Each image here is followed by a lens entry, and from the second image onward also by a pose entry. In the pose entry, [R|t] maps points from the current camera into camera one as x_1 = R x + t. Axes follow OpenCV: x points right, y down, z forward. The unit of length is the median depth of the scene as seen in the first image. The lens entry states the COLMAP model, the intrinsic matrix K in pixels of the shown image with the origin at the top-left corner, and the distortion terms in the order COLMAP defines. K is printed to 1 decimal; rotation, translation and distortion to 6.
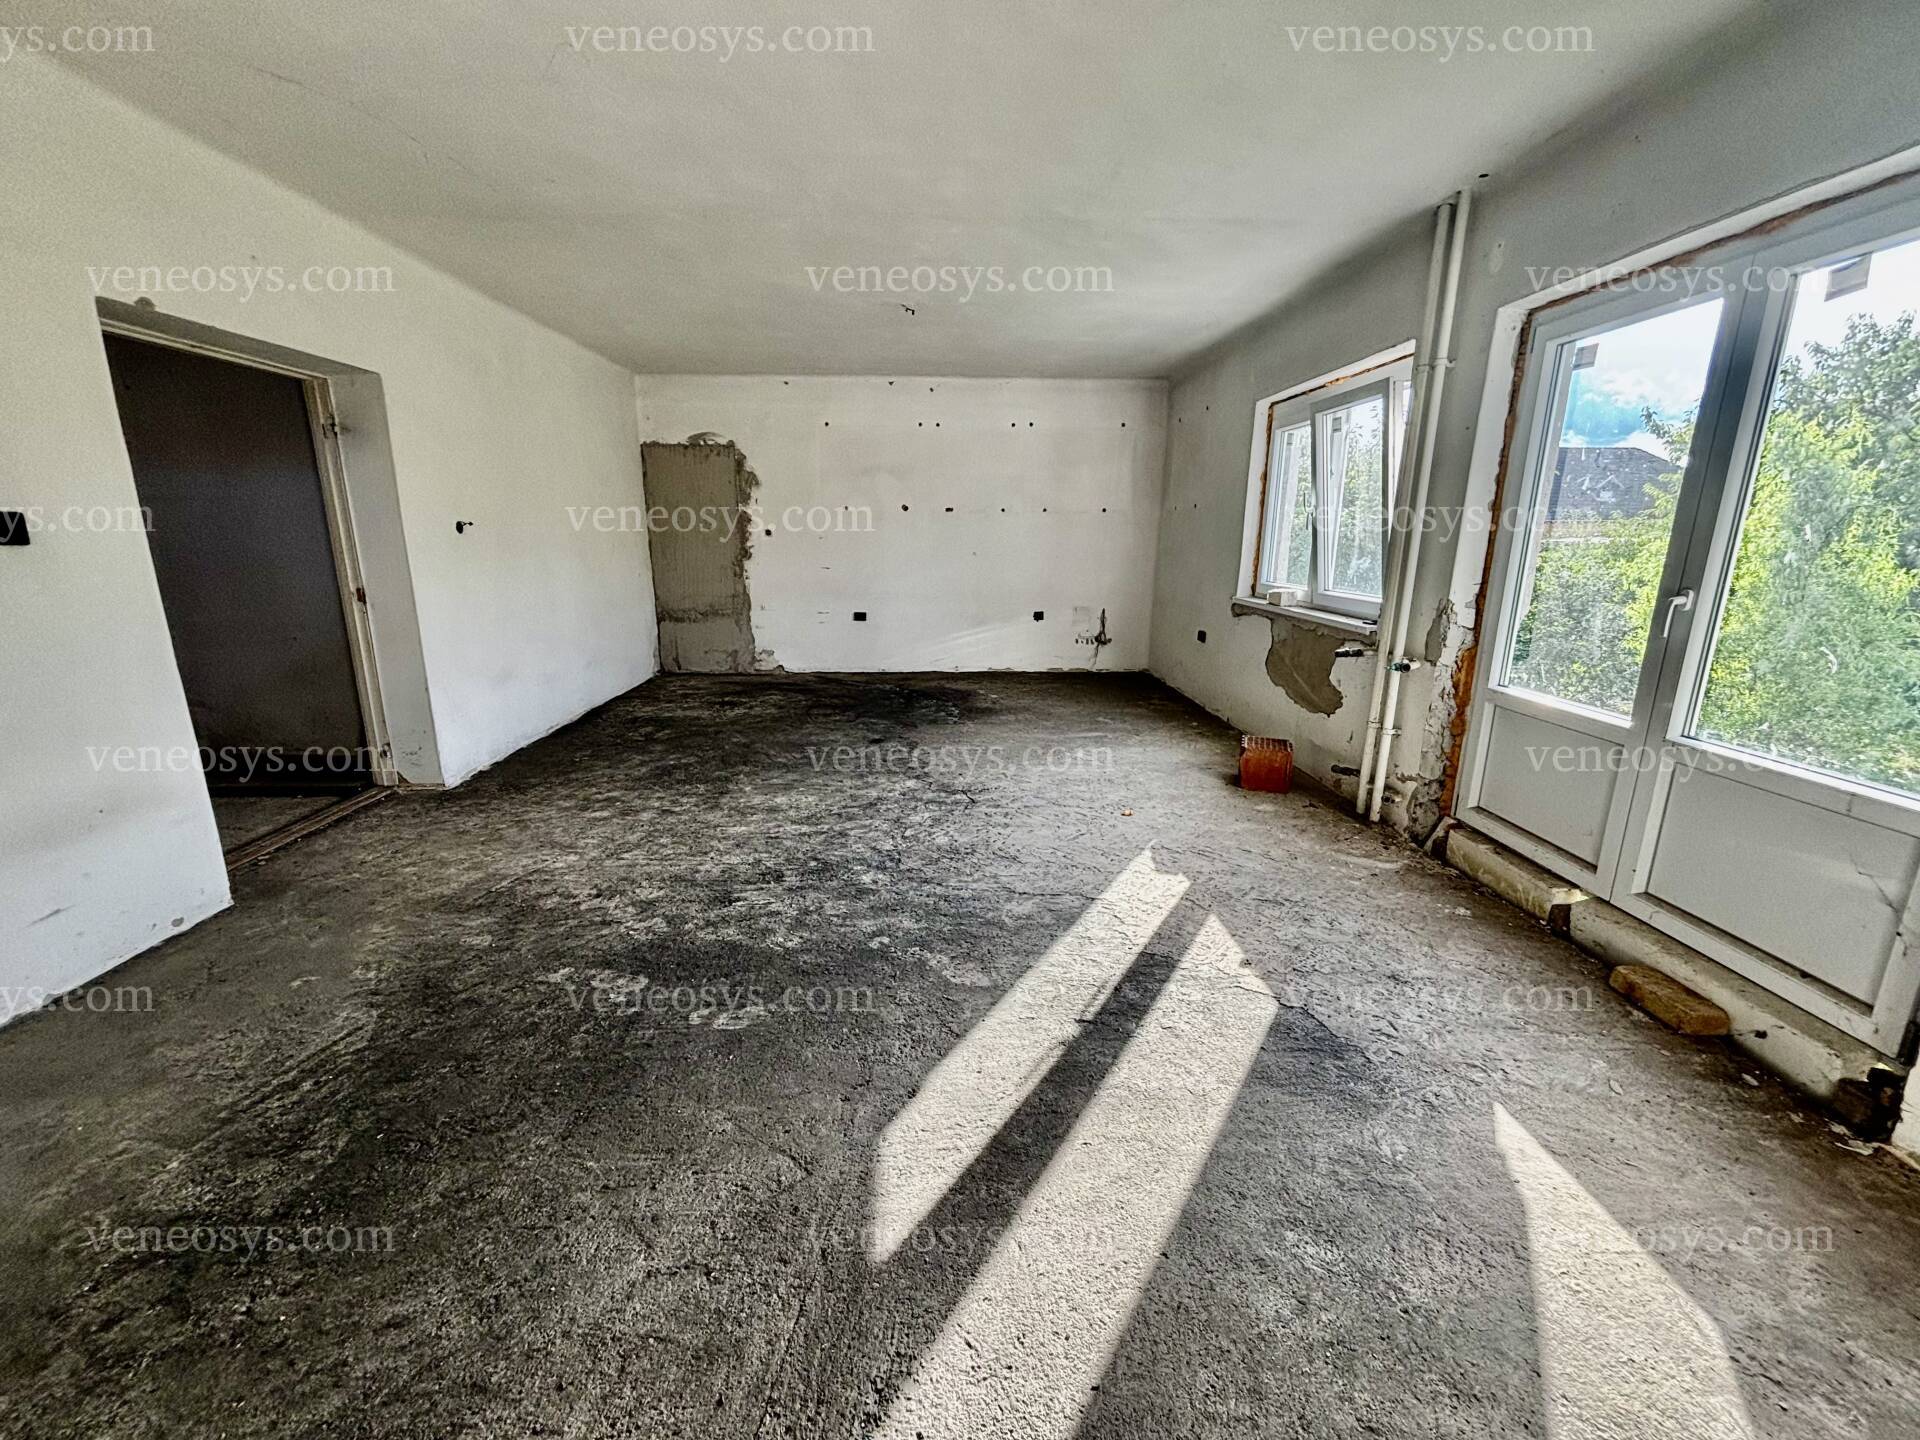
lens RADIAL K [[774.2, 0, 960.0], [0, 774.2, 720.0], [0, 0, 1]] dist [-0.001740, -0.000300]
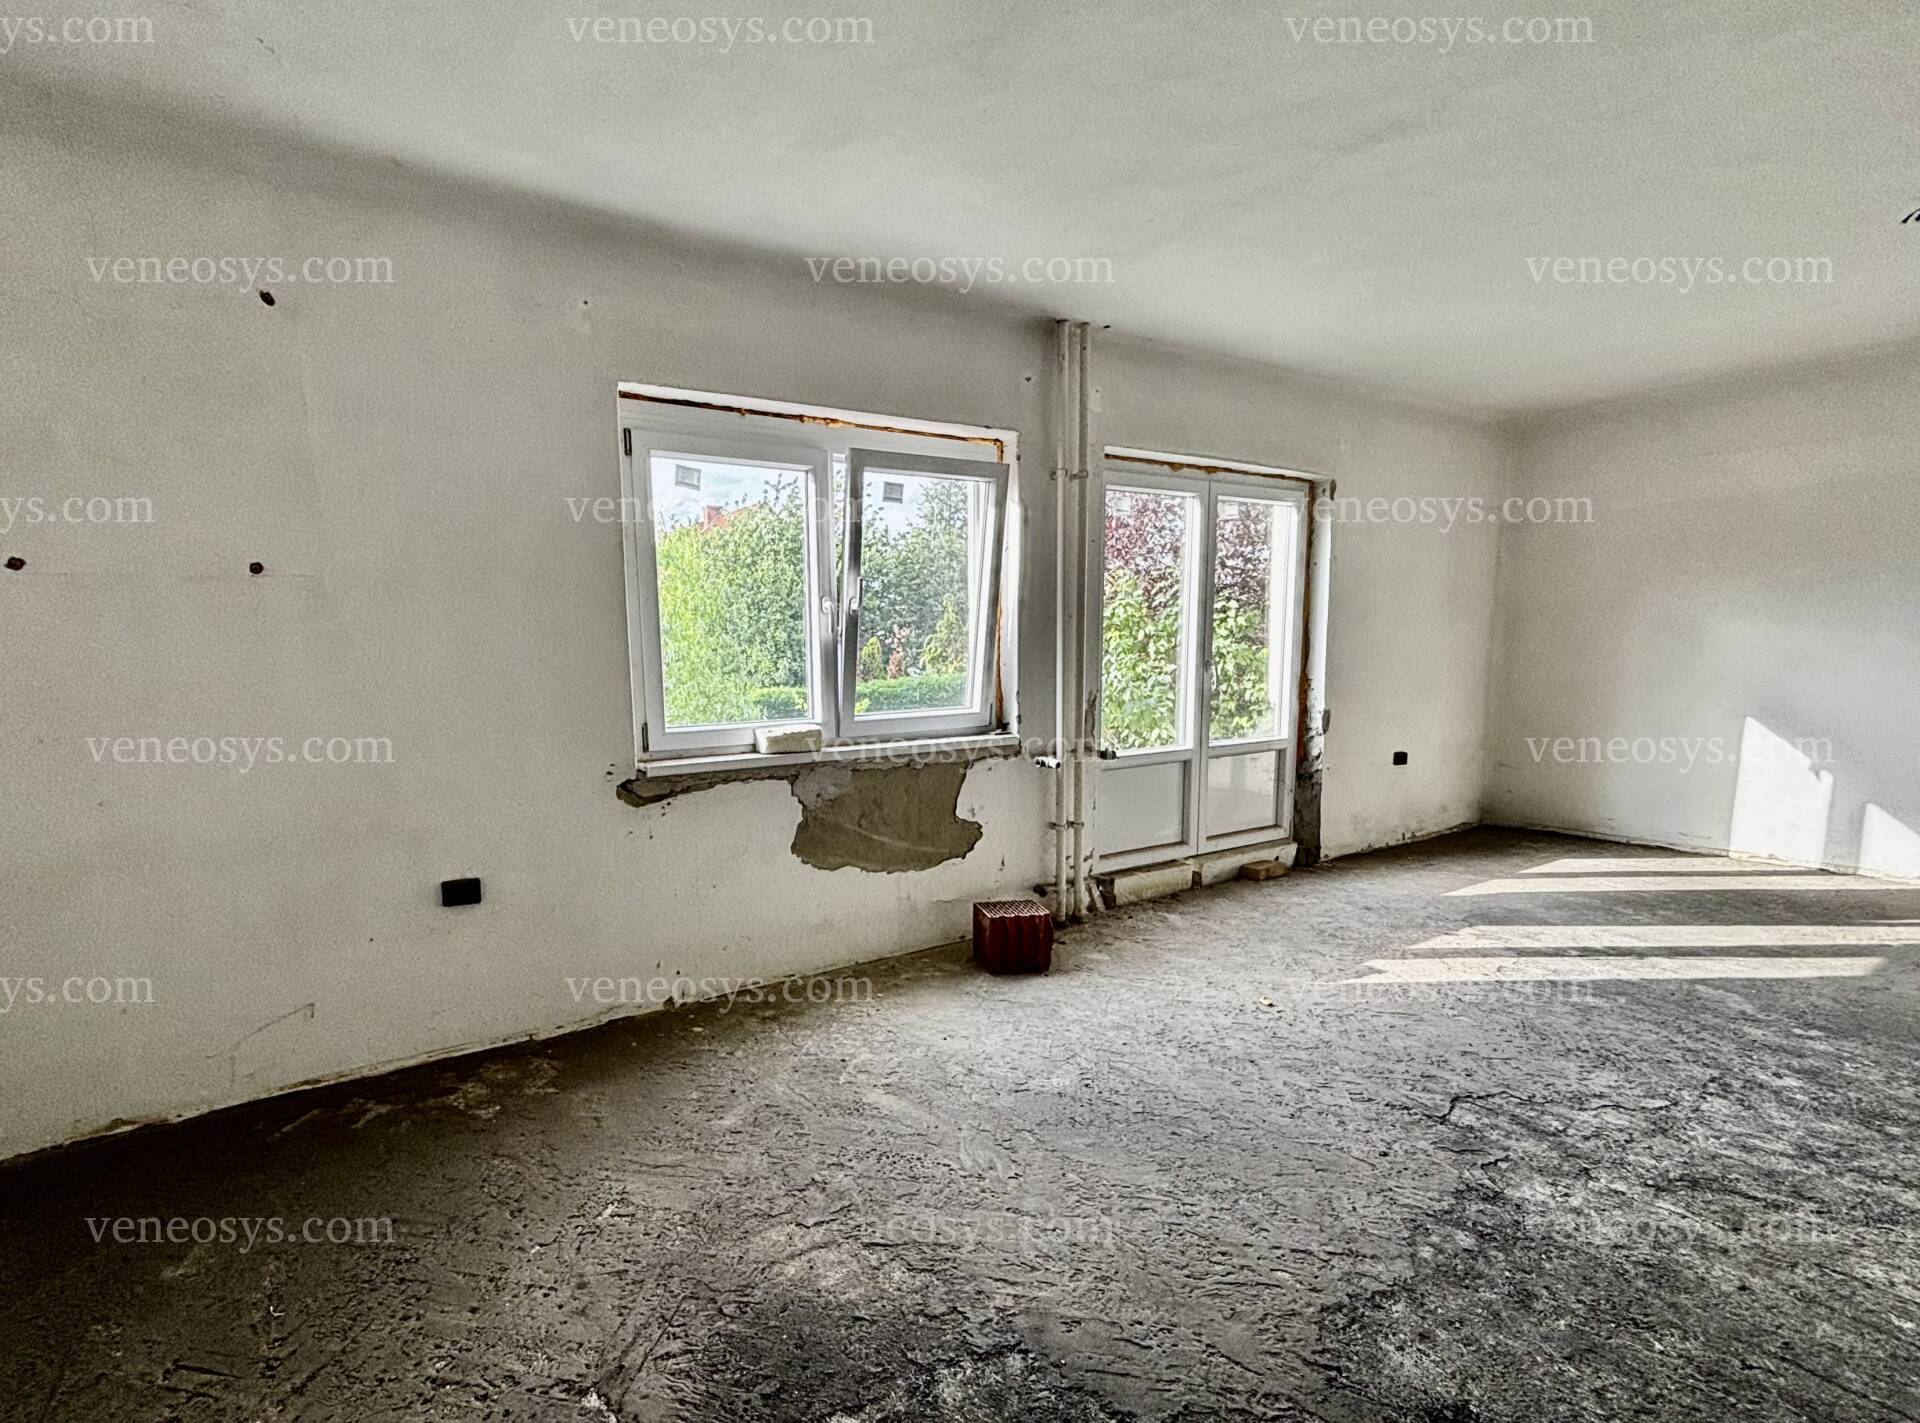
lens RADIAL K [[871.1, 0, 960.0], [0, 871.1, 711.5], [0, 0, 1]] dist [0.000142, 0.008671]
pose [[-0.503805, -0.065363, 0.861341, -0.399084], [0.216079, 0.955897, 0.198925, -0.445957], [-0.836355, 0.286337, -0.467462, 1.851036]]
